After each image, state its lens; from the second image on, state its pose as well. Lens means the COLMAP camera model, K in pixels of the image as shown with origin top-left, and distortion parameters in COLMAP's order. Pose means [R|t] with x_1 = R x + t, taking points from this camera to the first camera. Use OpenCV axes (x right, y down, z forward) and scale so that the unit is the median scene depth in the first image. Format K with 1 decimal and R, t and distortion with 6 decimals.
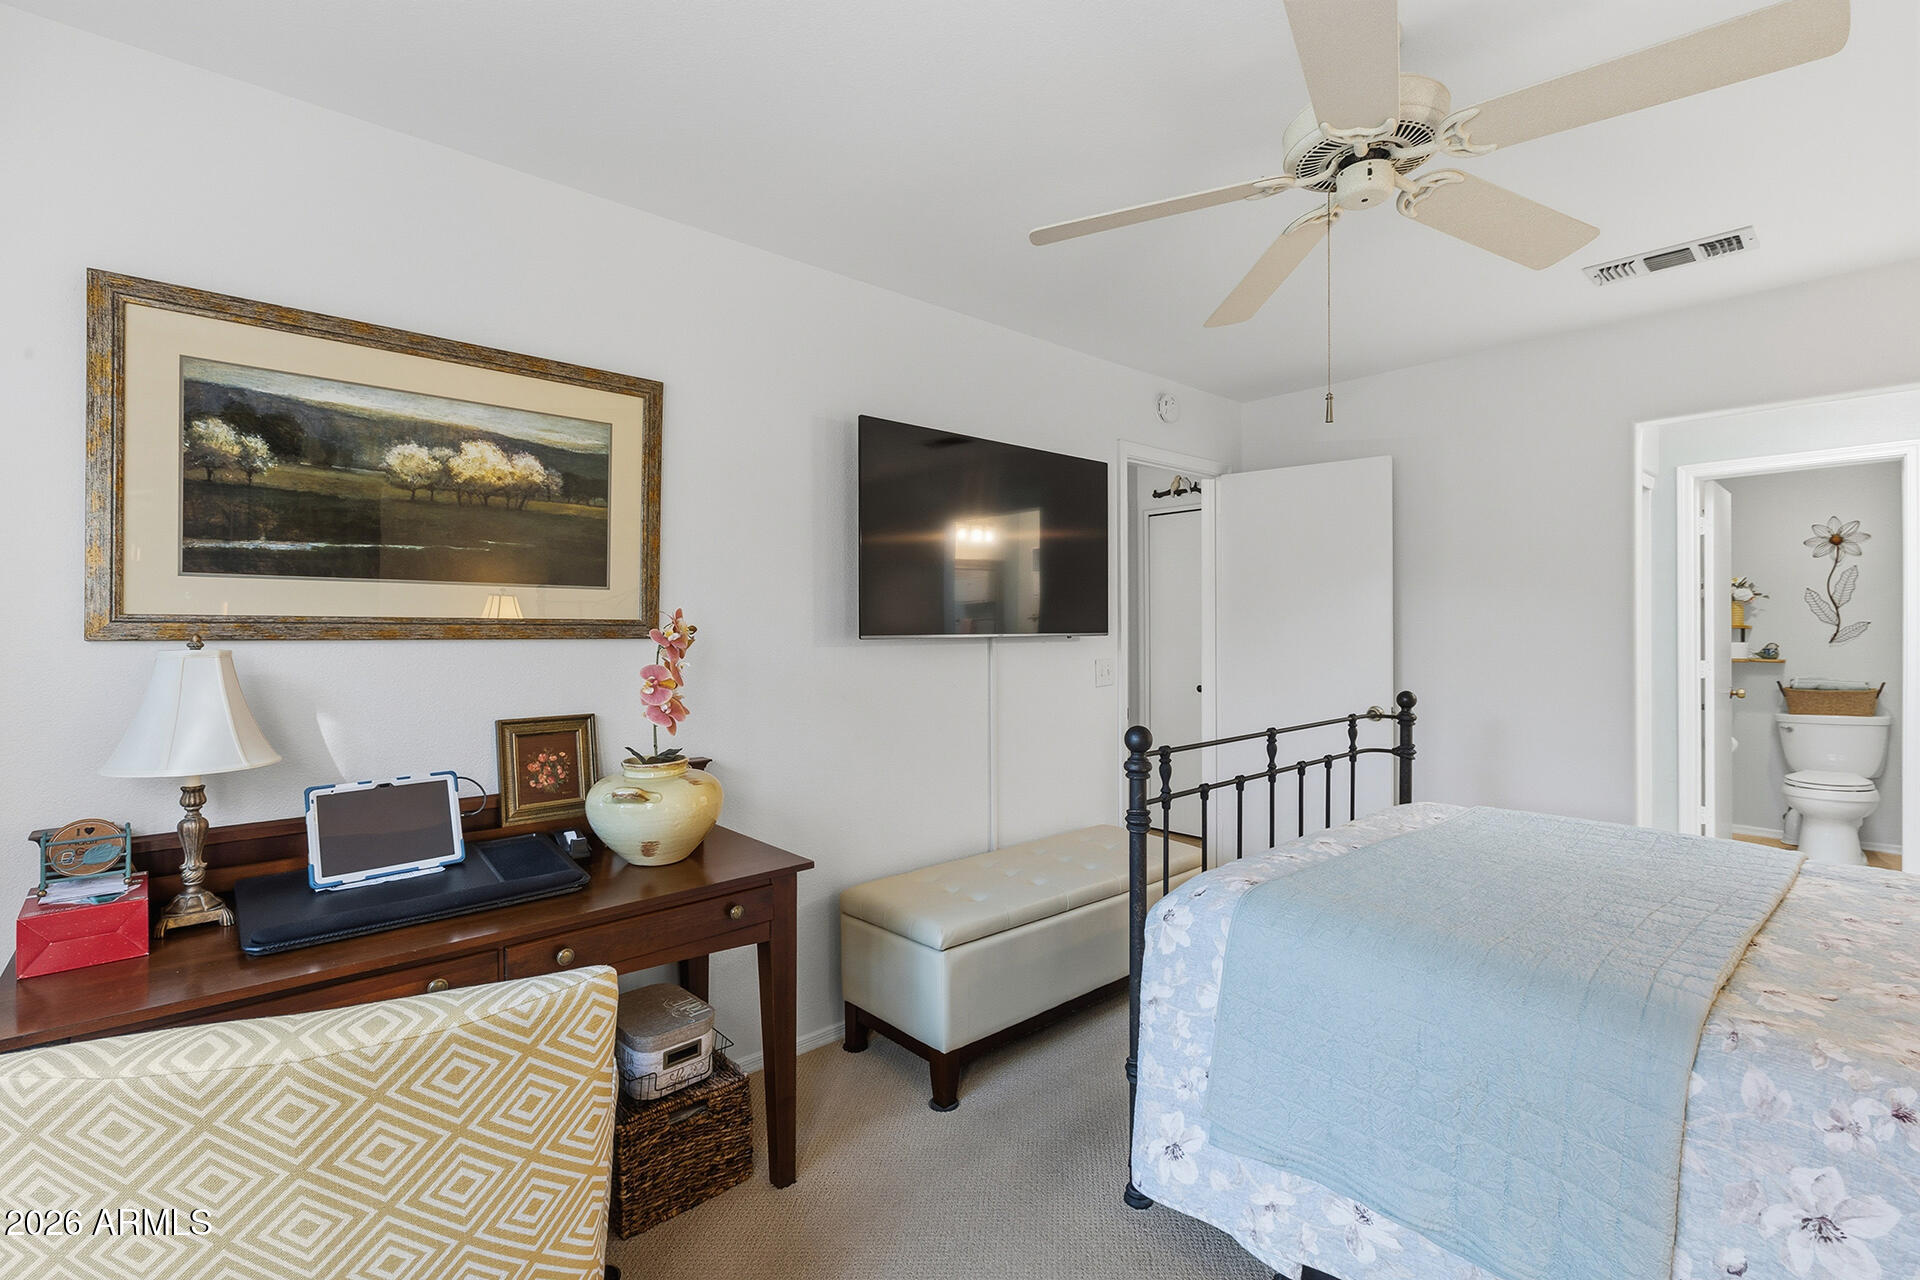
lens RADIAL K [[872.4, 0, 950.6], [0, 872.4, 635.8], [0, 0, 1]] dist [0.000991, -0.000203]
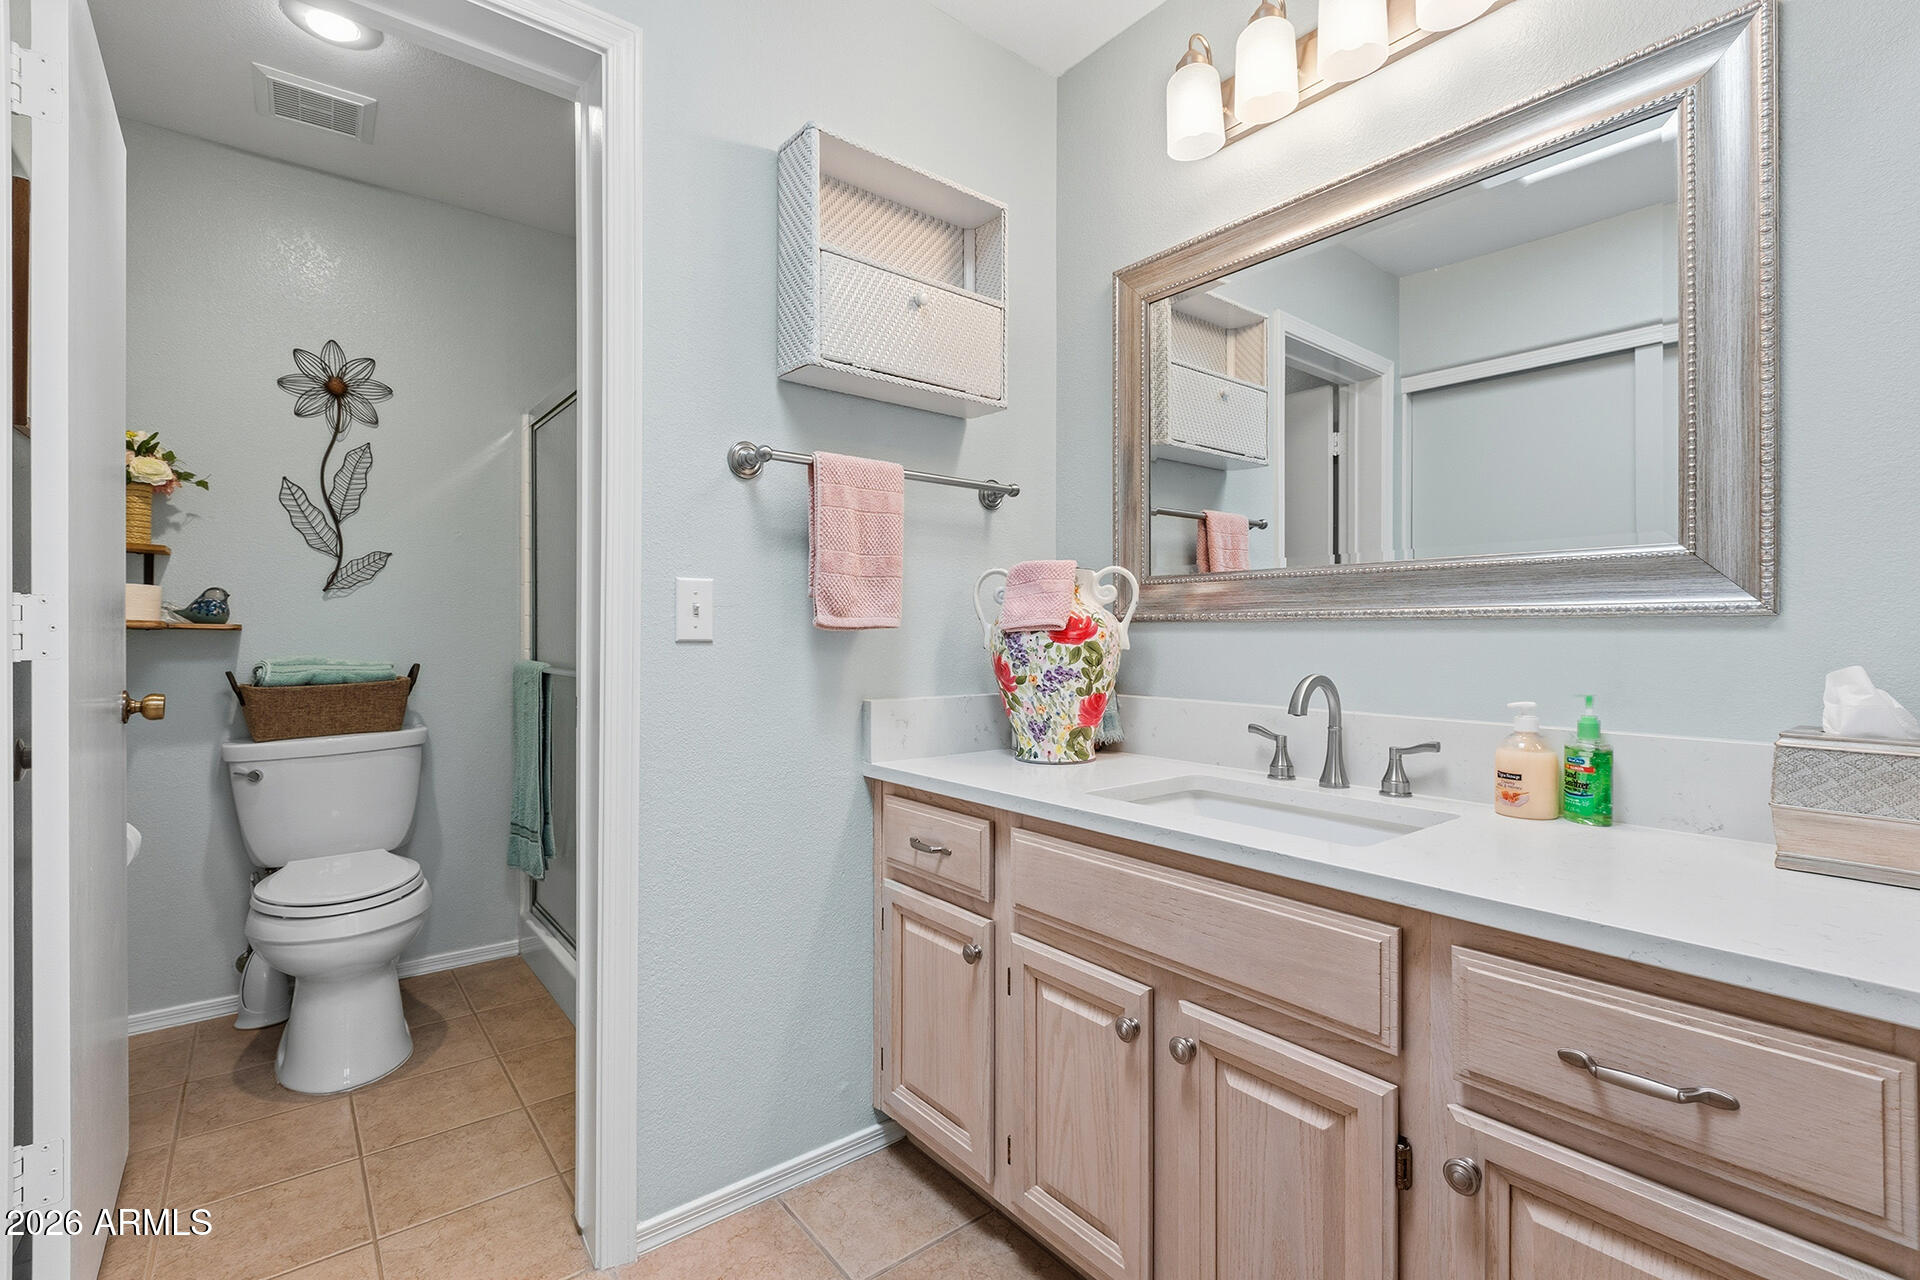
lens RADIAL K [[872.4, 0, 951.9], [0, 872.4, 633.8], [0, 0, 1]] dist [0.000991, -0.000203]
pose [[0.063324, 0.000924, 0.997993, 0.520101], [-0.002493, 0.999997, -0.000768, 0.031682], [-0.997990, -0.002439, 0.063326, 0.597493]]
